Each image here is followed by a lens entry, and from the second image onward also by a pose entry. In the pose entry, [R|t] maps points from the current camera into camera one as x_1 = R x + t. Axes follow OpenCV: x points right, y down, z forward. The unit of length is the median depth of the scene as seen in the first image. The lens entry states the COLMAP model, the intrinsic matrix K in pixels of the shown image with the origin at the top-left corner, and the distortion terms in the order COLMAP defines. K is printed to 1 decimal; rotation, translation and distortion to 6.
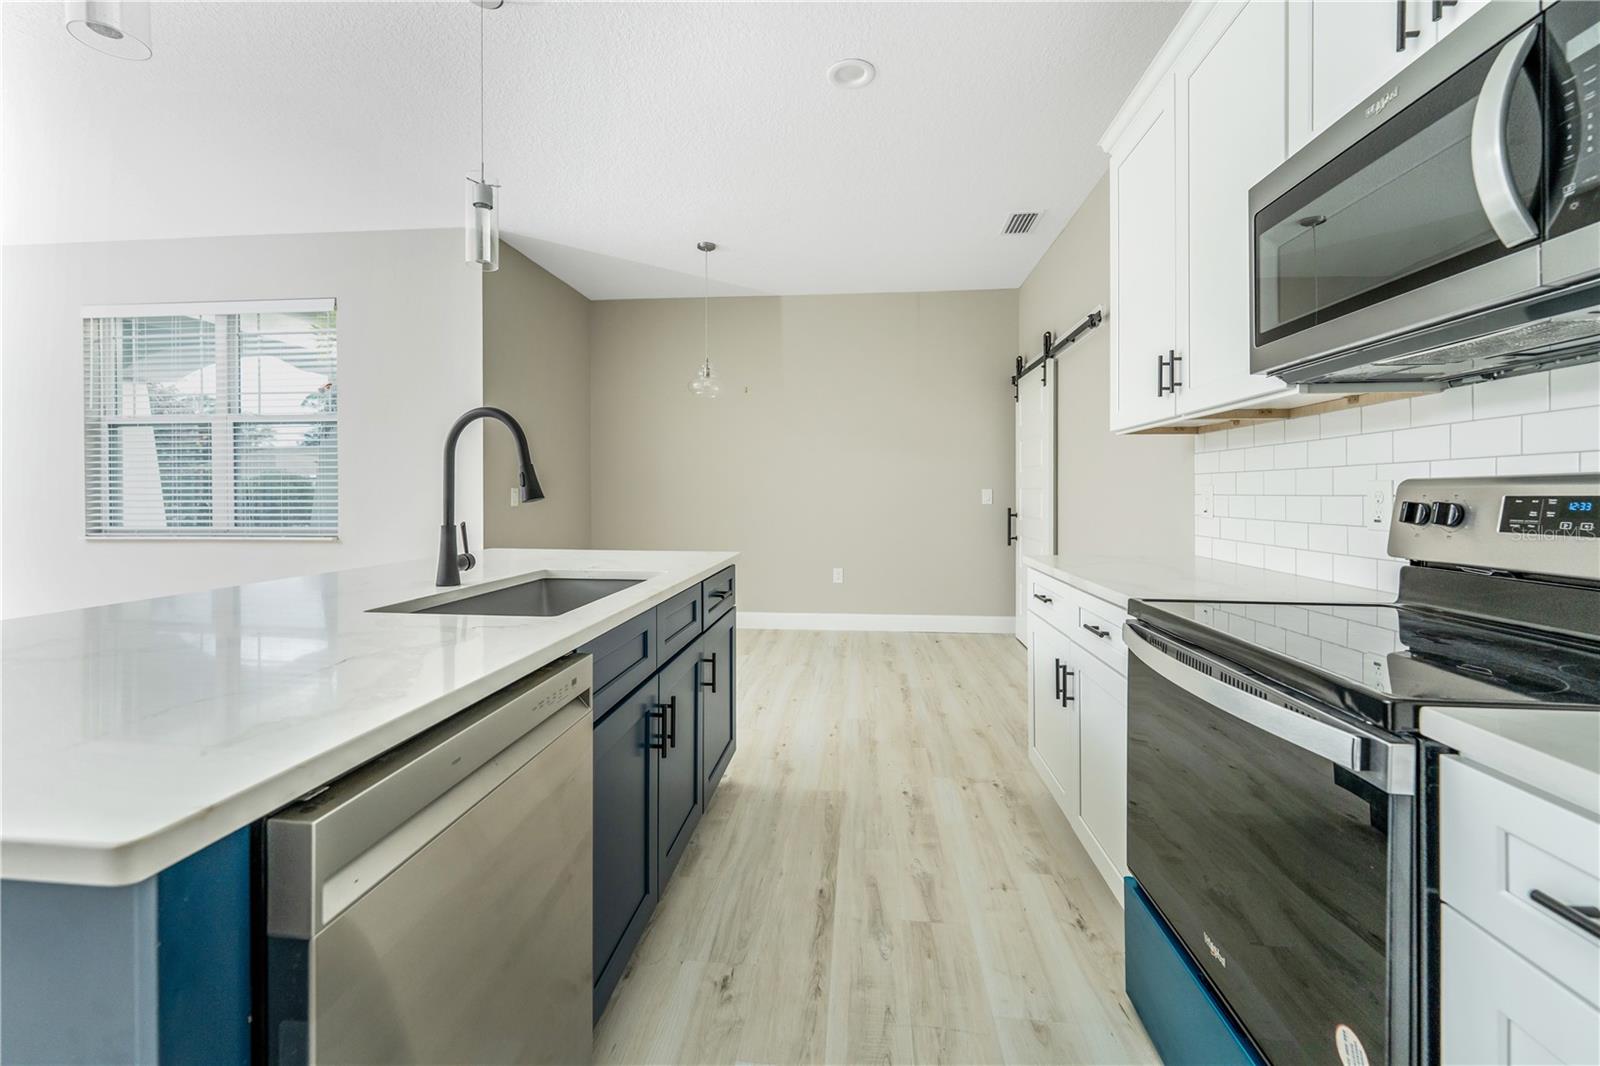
lens RADIAL K [[657.6, 0, 795.7], [0, 657.6, 499.4], [0, 0, 1]] dist [-0.002418, 0.000069]
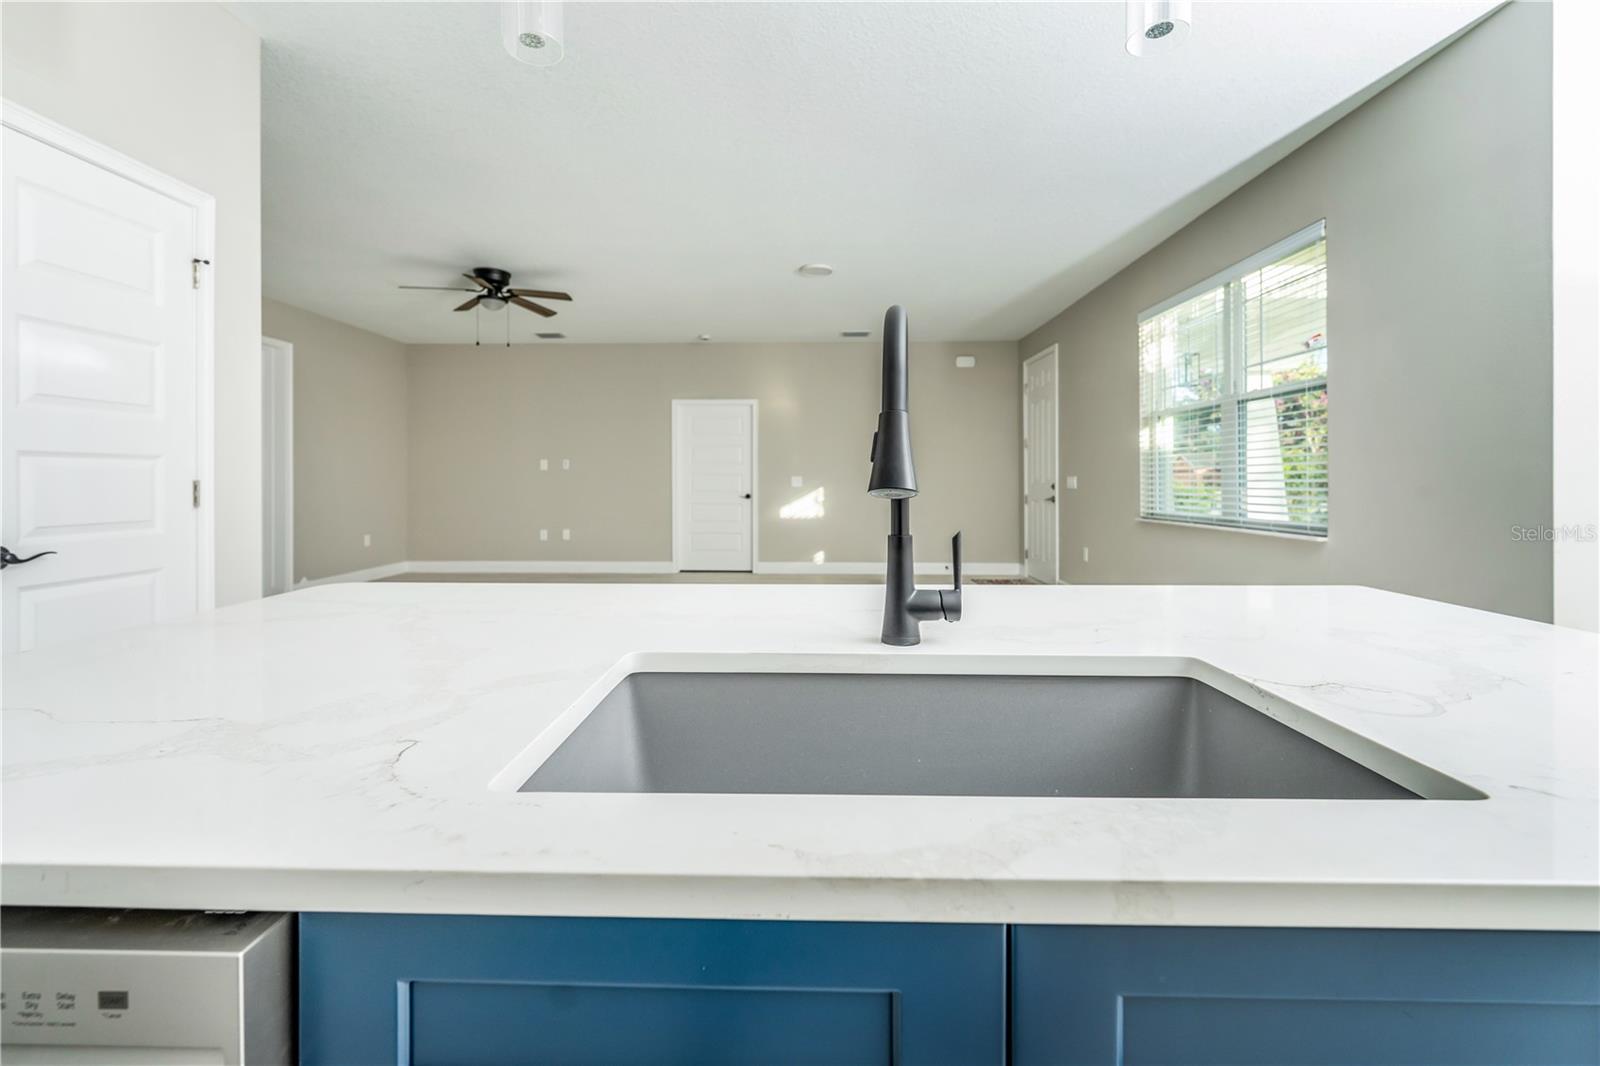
lens RADIAL K [[657.6, 0, 804.5], [0, 657.6, 480.5], [0, 0, 1]] dist [-0.000471, 0.000080]
pose [[0.079438, -0.000056, -0.996840, 0.025023], [-0.004372, 0.999990, -0.000404, -0.007086], [0.996830, 0.004390, 0.079437, 0.842359]]
